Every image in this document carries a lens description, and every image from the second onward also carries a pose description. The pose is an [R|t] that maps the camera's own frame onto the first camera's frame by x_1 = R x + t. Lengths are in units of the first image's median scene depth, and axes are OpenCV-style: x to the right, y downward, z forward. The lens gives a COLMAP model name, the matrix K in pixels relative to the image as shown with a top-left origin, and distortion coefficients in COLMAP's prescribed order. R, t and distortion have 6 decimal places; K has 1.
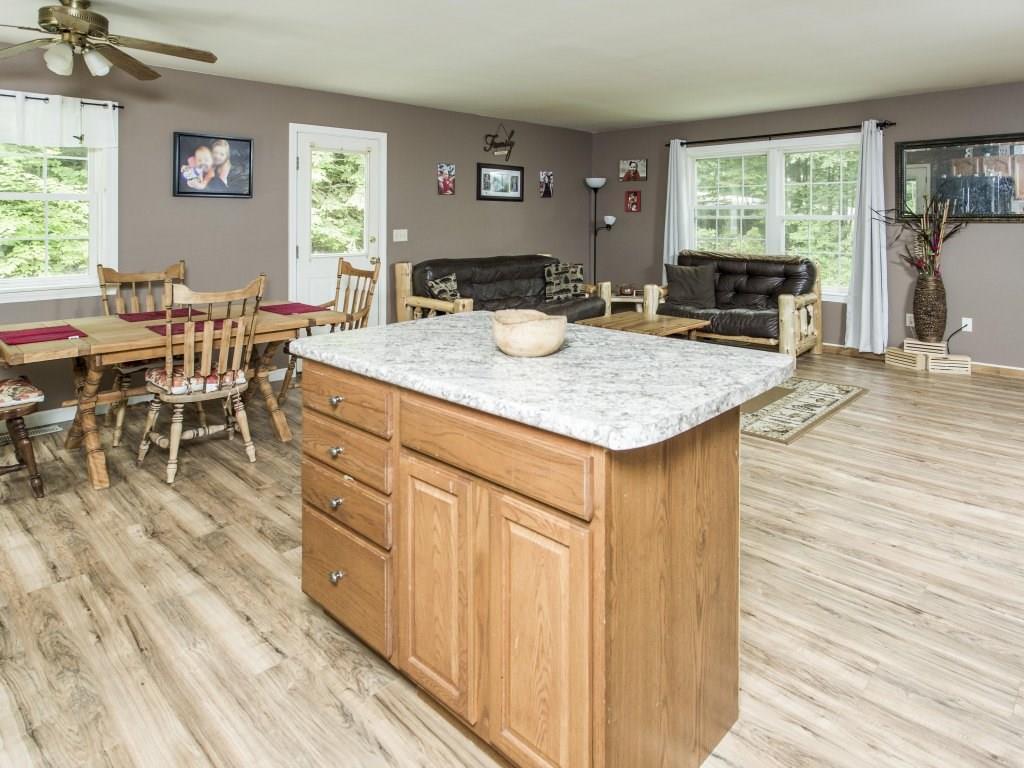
lens RADIAL K [[612.0, 0, 512.0], [0, 612.0, 384.0], [0, 0, 1]] dist [0.001438, 0.000915]
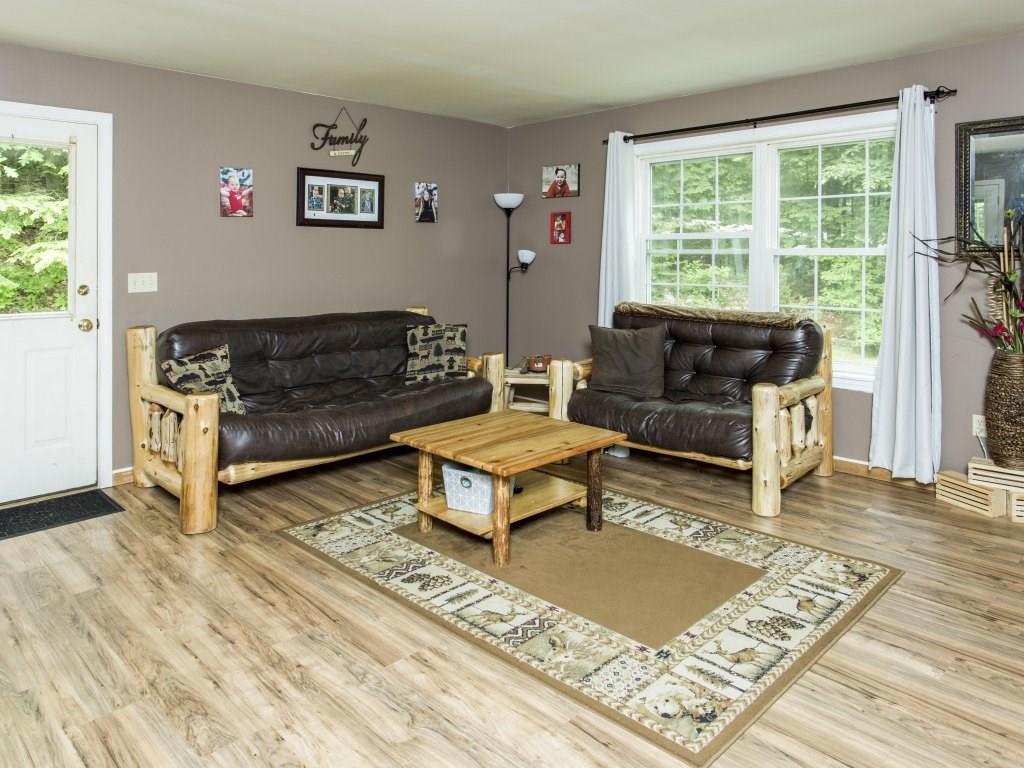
lens RADIAL K [[687.8, 0, 514.1], [0, 687.8, 446.0], [0, 0, 1]] dist [0.001002, 0.001623]
pose [[0.999933, 0.000217, -0.011559, 0.185881], [-0.000122, 0.999967, 0.008178, -0.079397], [0.011561, -0.008176, 0.999900, 0.293626]]
